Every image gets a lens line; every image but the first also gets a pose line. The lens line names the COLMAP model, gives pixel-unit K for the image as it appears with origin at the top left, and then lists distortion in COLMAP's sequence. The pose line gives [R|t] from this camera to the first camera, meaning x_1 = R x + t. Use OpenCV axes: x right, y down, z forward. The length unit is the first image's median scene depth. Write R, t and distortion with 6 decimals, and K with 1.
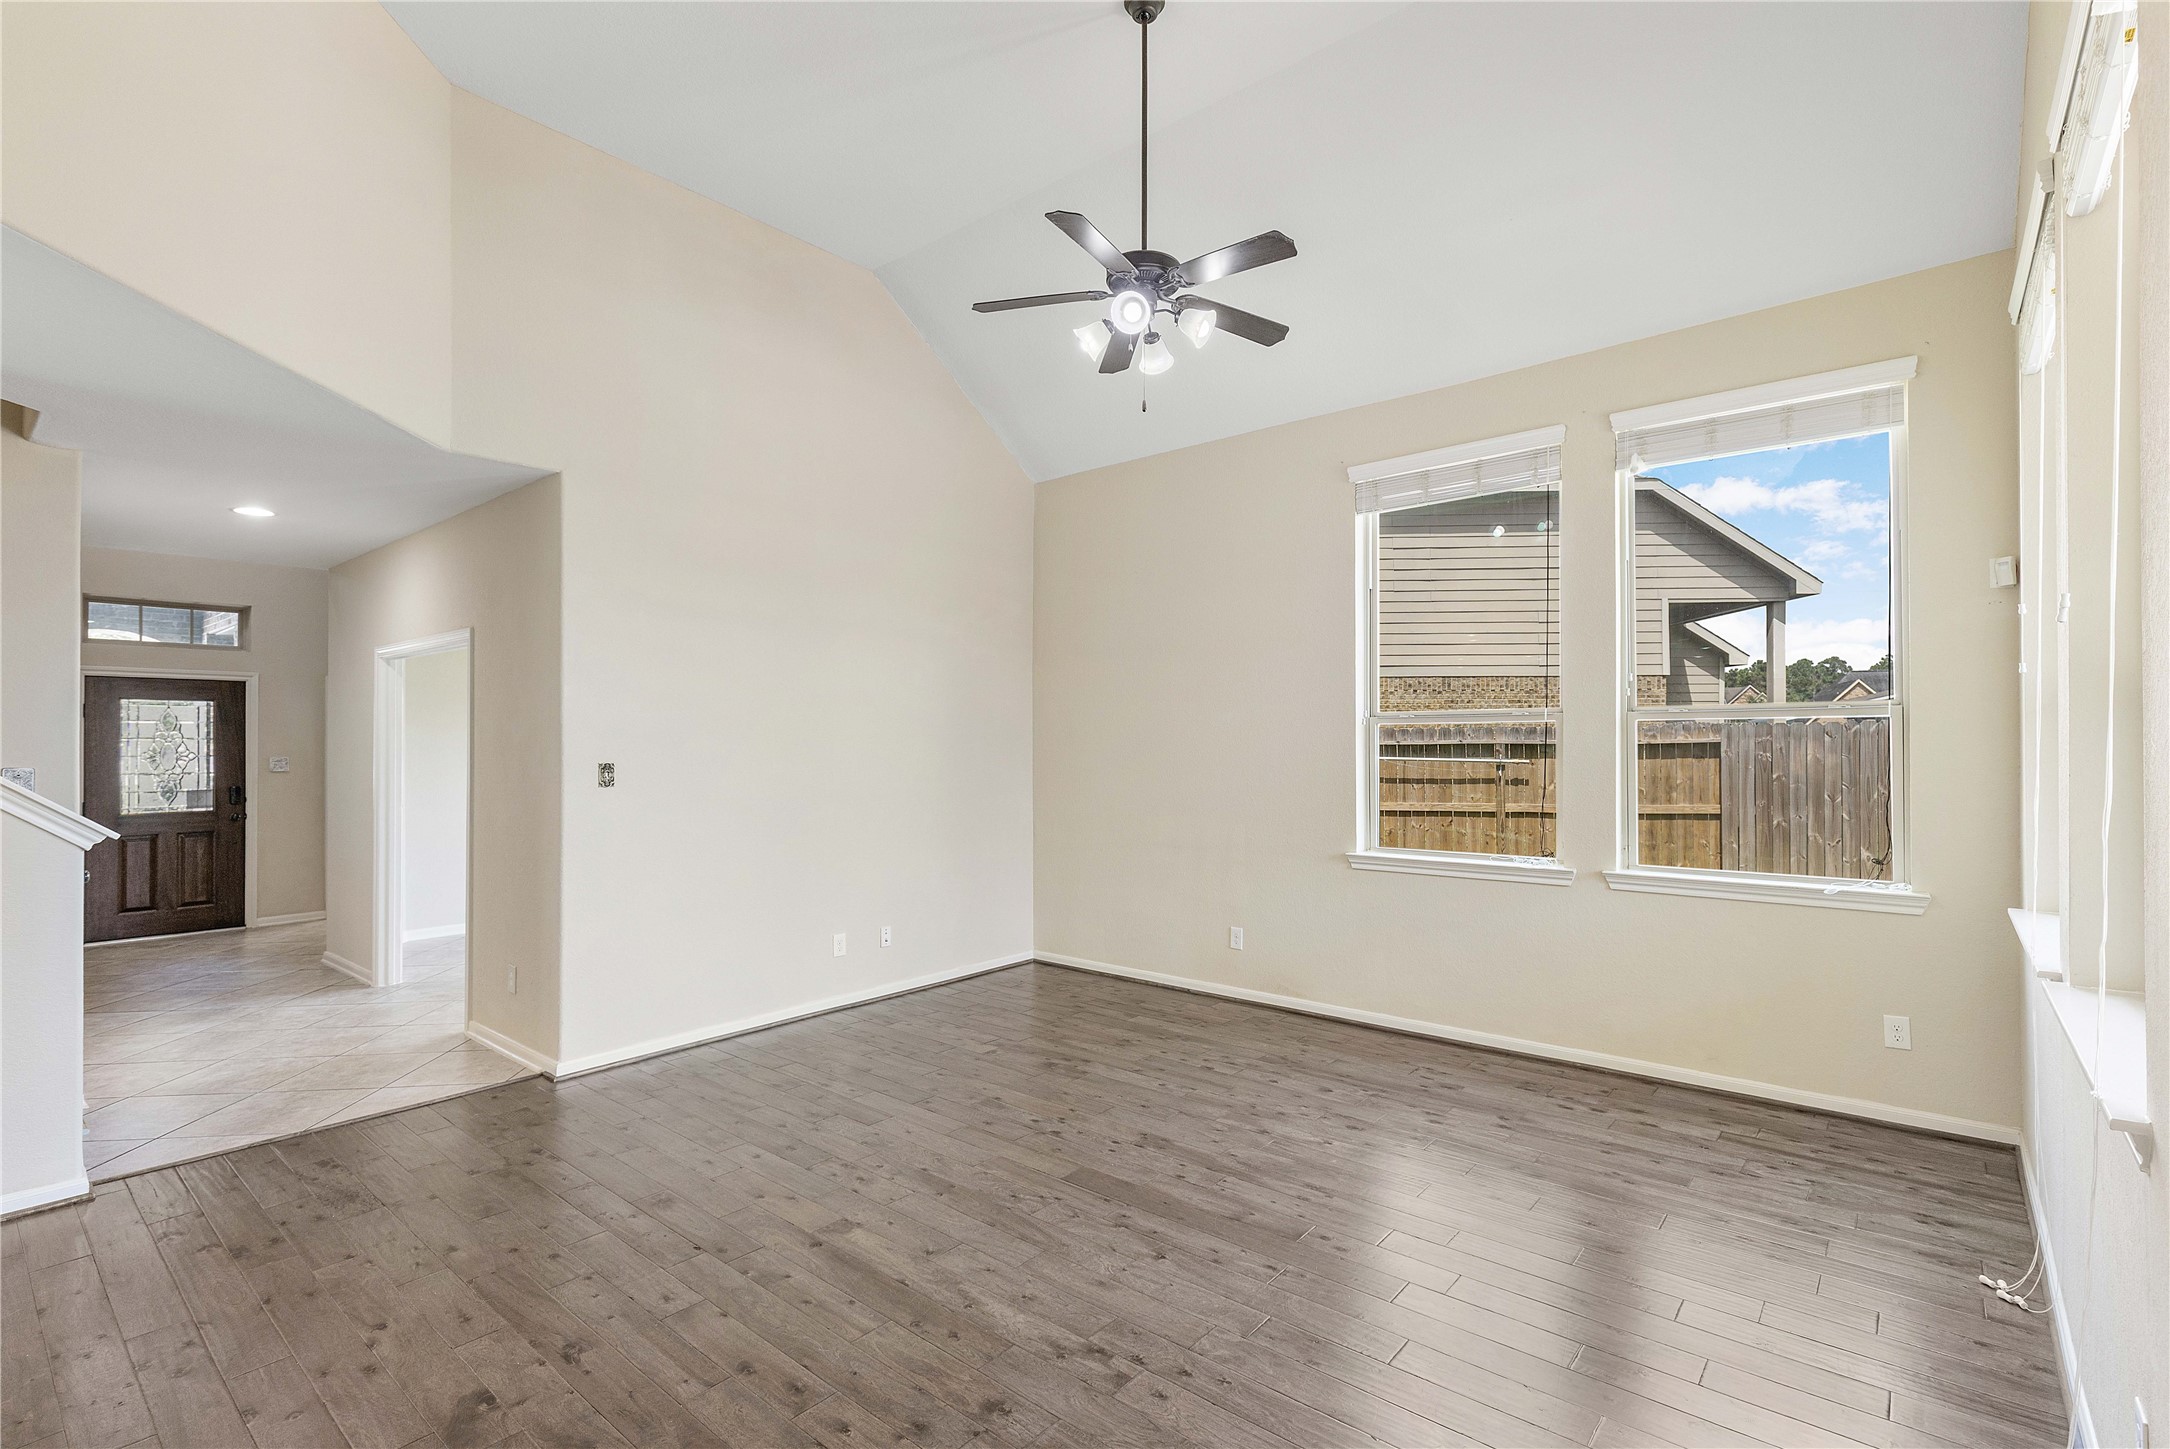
lens RADIAL K [[976.5, 0, 1126.6], [0, 976.5, 734.6], [0, 0, 1]] dist [-0.000214, -0.000308]
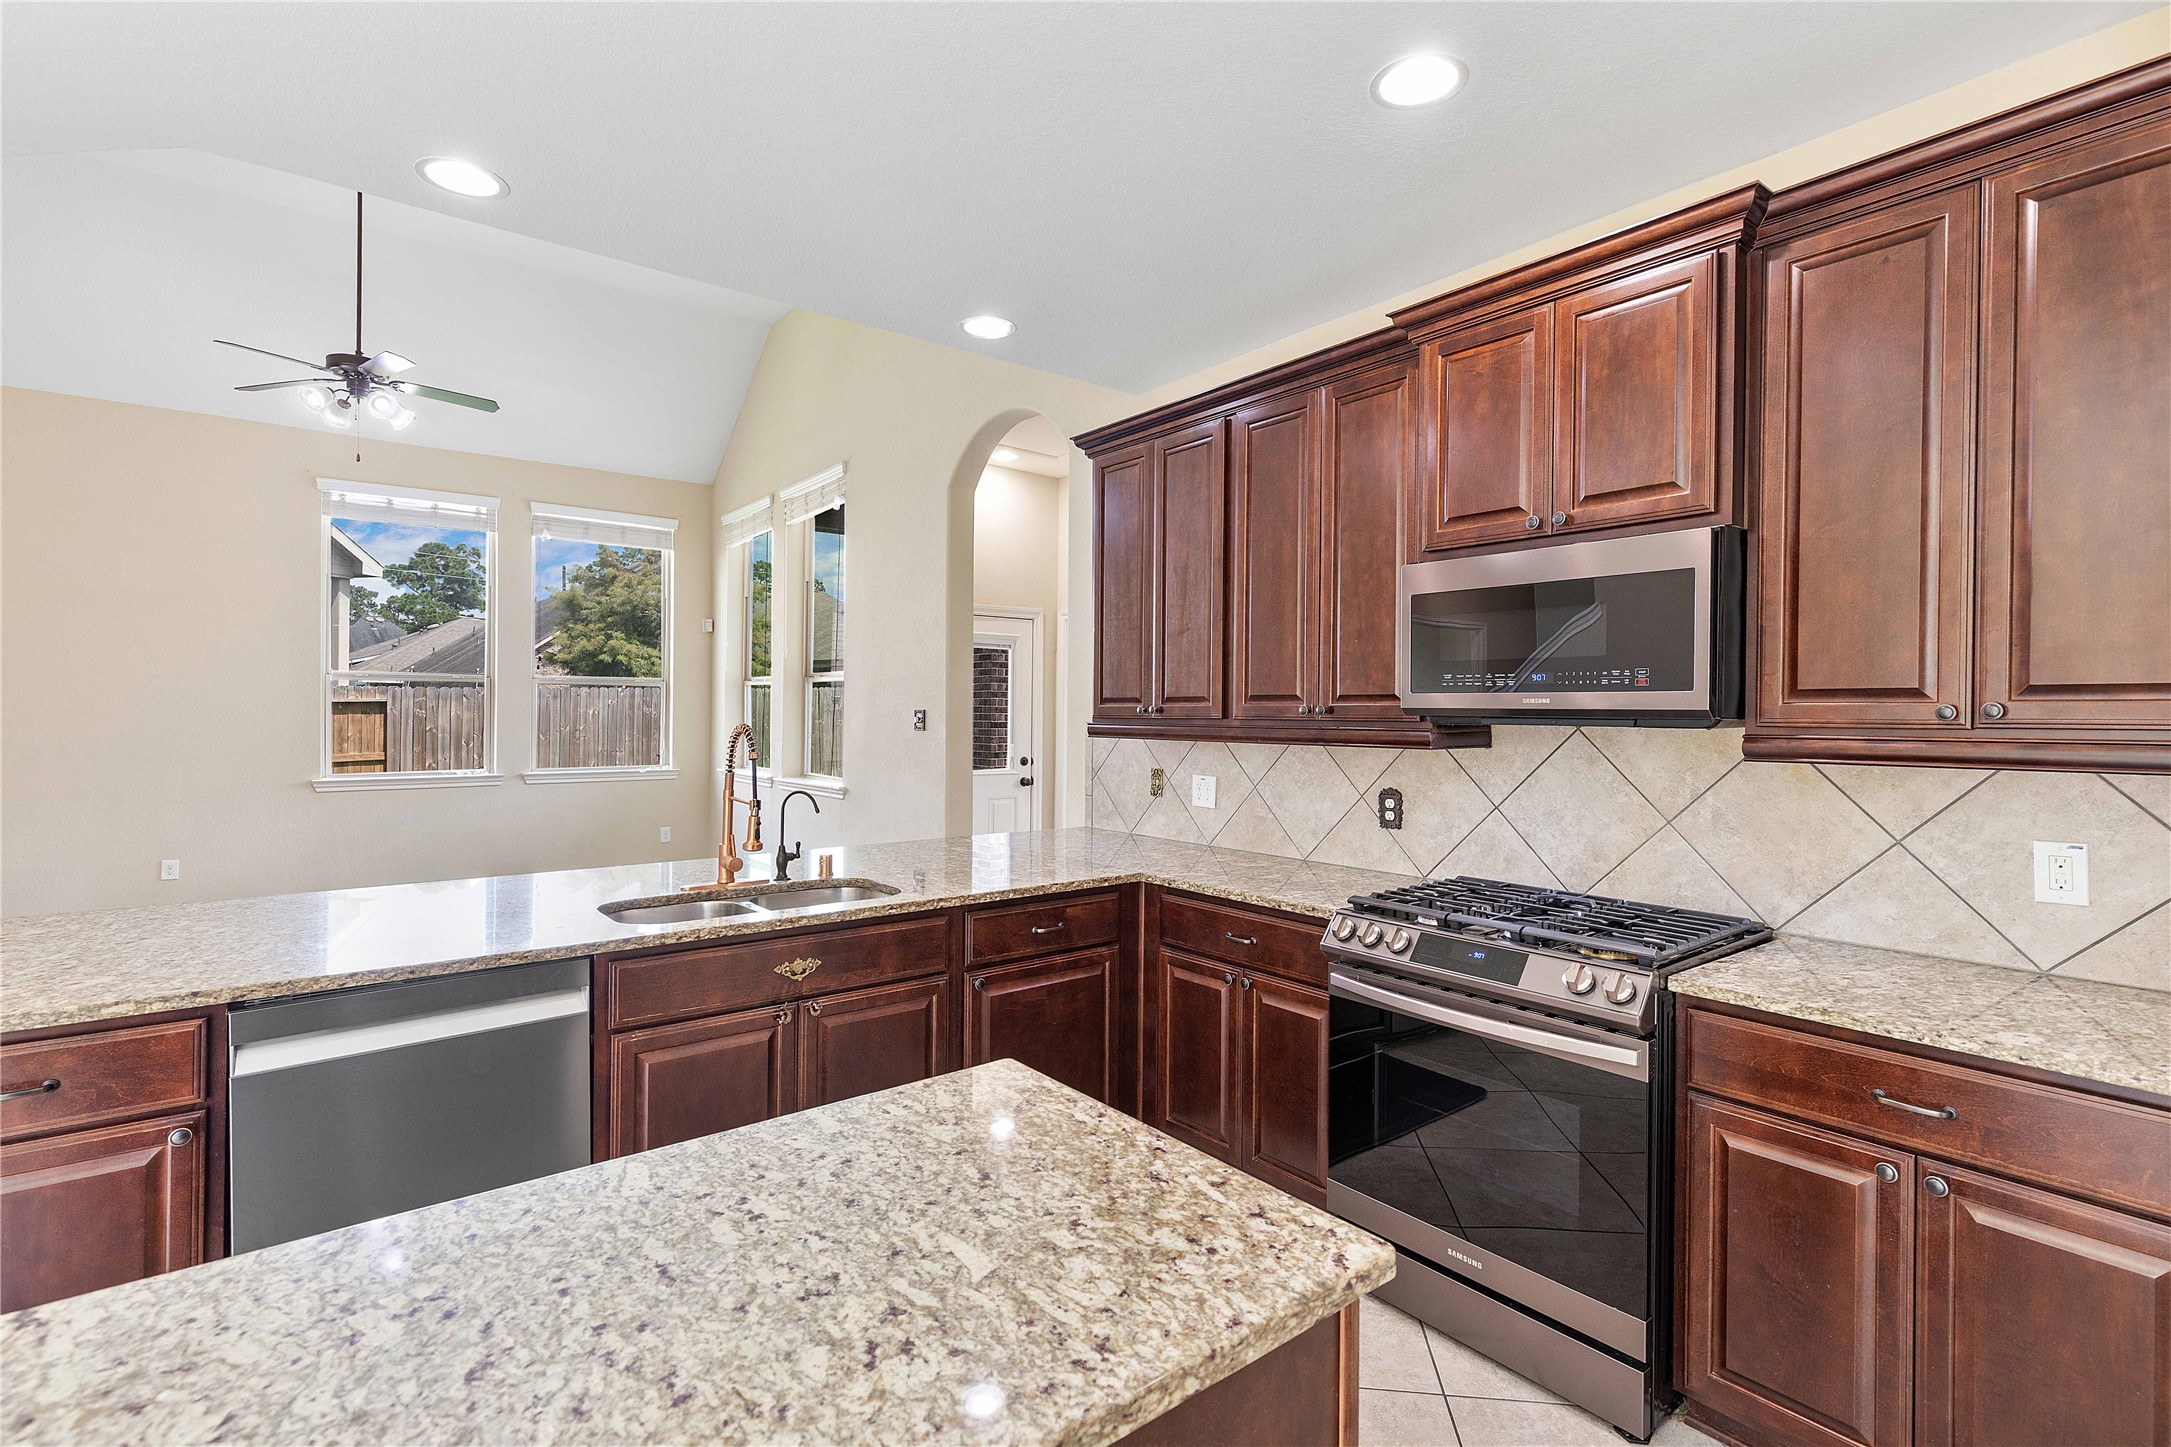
lens RADIAL K [[1008.6, 0, 1091.4], [0, 1008.6, 717.7], [0, 0, 1]] dist [0.002231, -0.000681]
pose [[0.218243, 0.000424, 0.975894, -0.452826], [-0.015187, 0.999880, 0.002962, 0.011318], [-0.975776, -0.015467, 0.218223, -0.148836]]
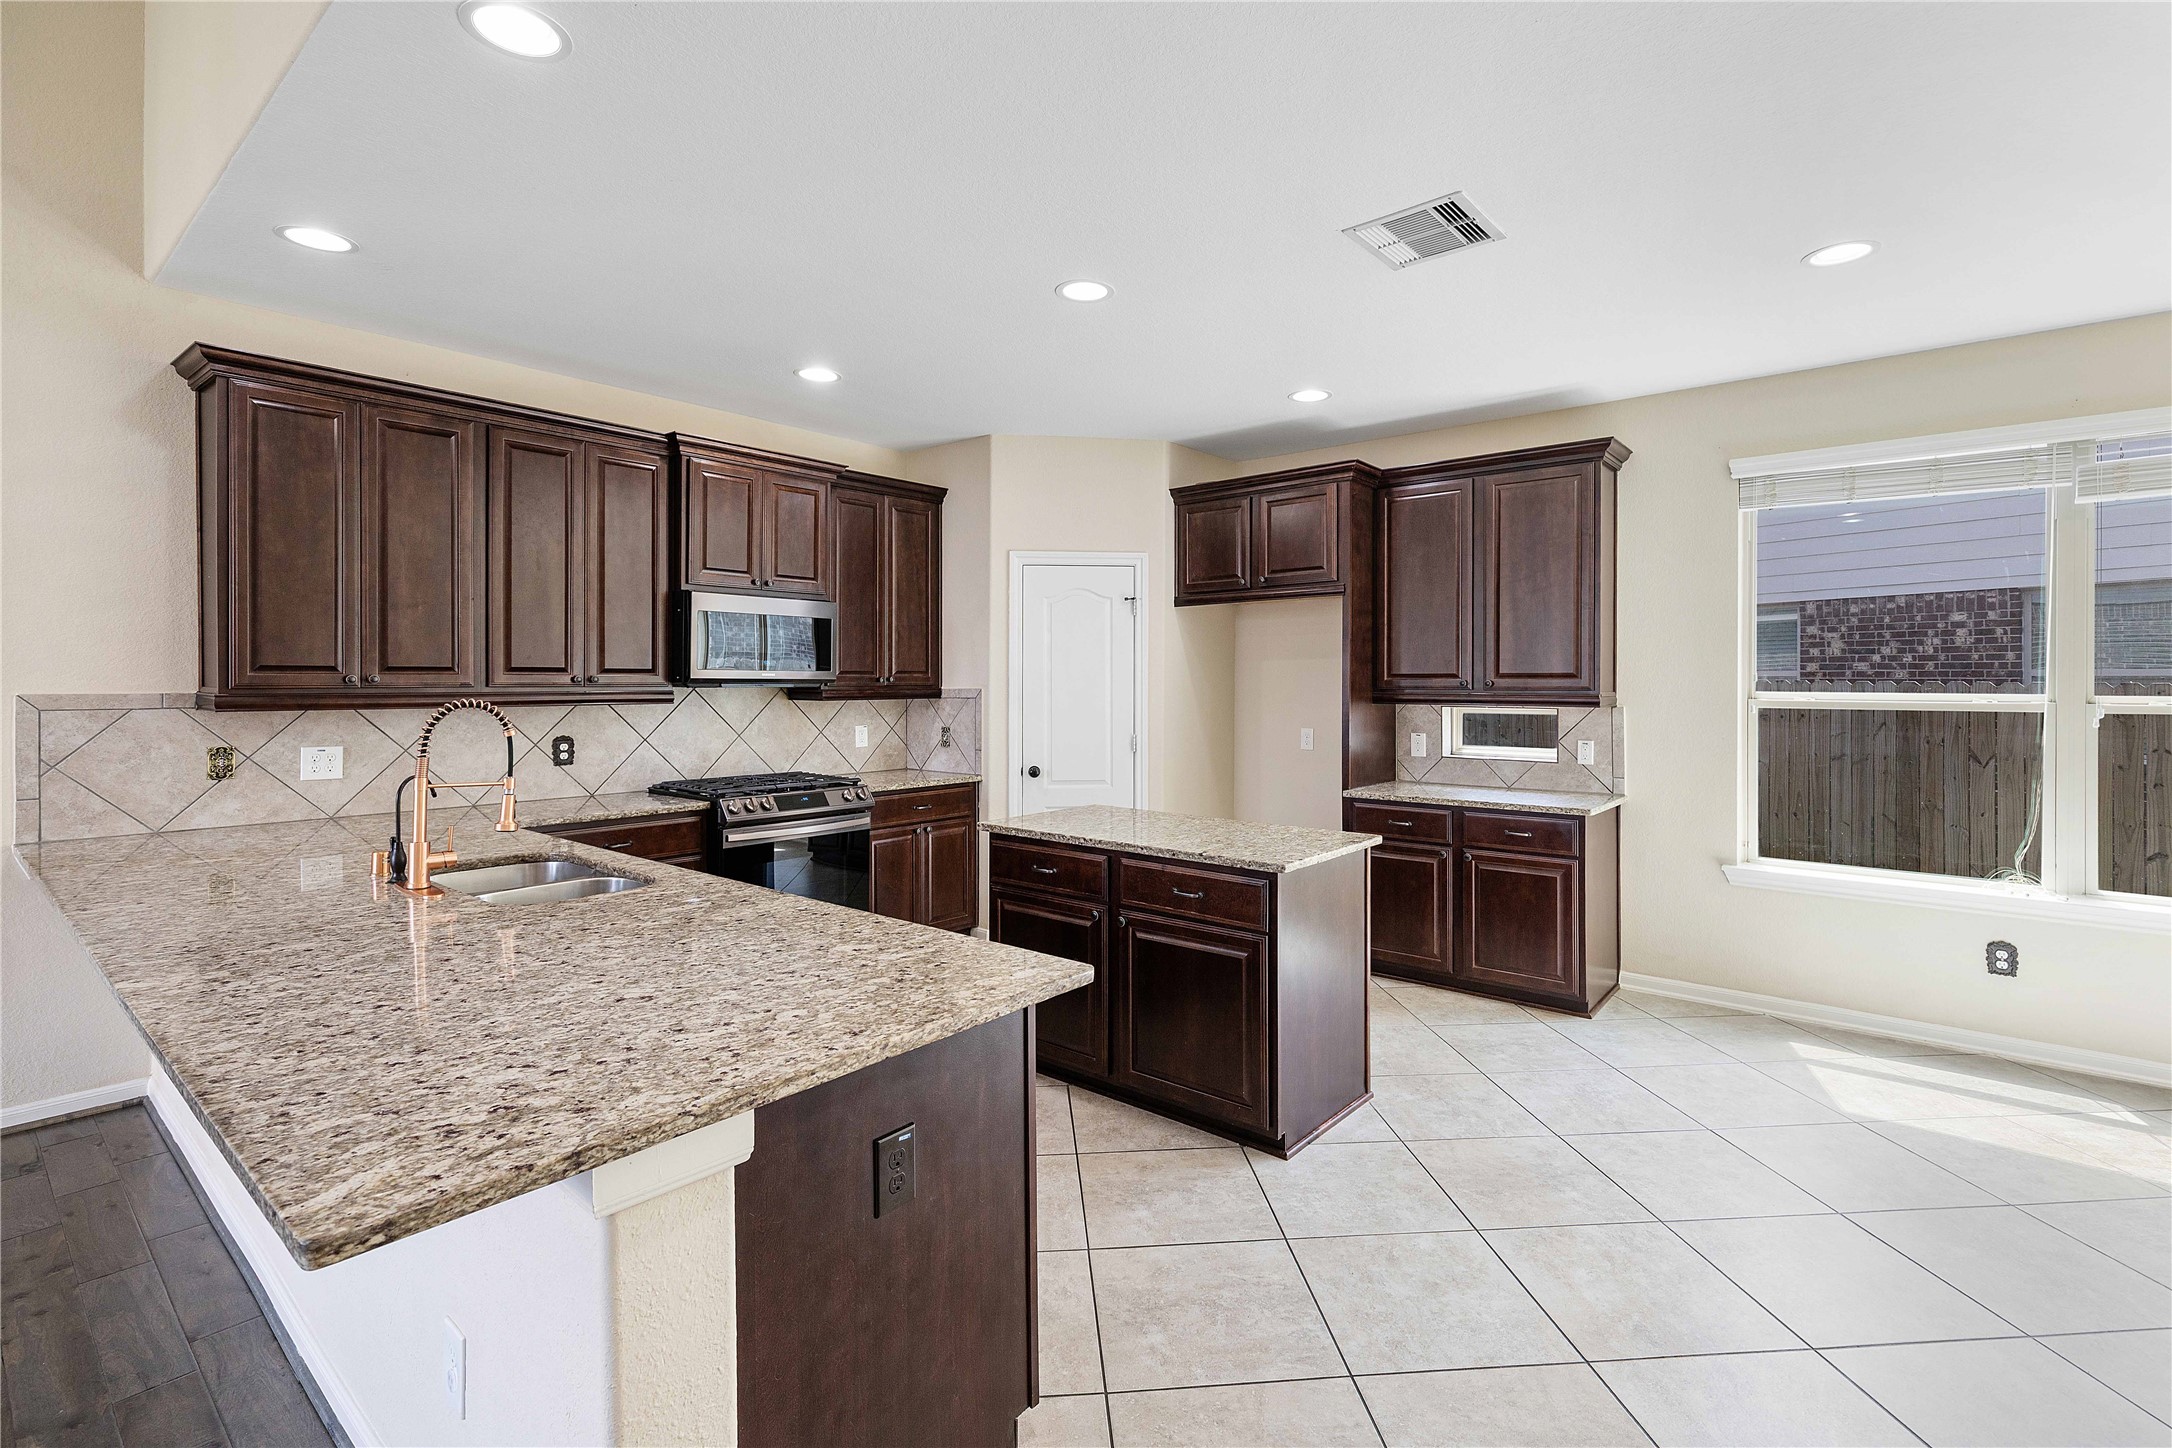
lens RADIAL K [[994.8, 0, 1118.6], [0, 994.8, 721.5], [0, 0, 1]] dist [0.003842, -0.000298]
pose [[-0.999954, 0.002435, 0.009331, -0.364463], [0.002760, 0.999384, 0.034993, 0.012383], [-0.009240, 0.035018, -0.999344, 0.267371]]
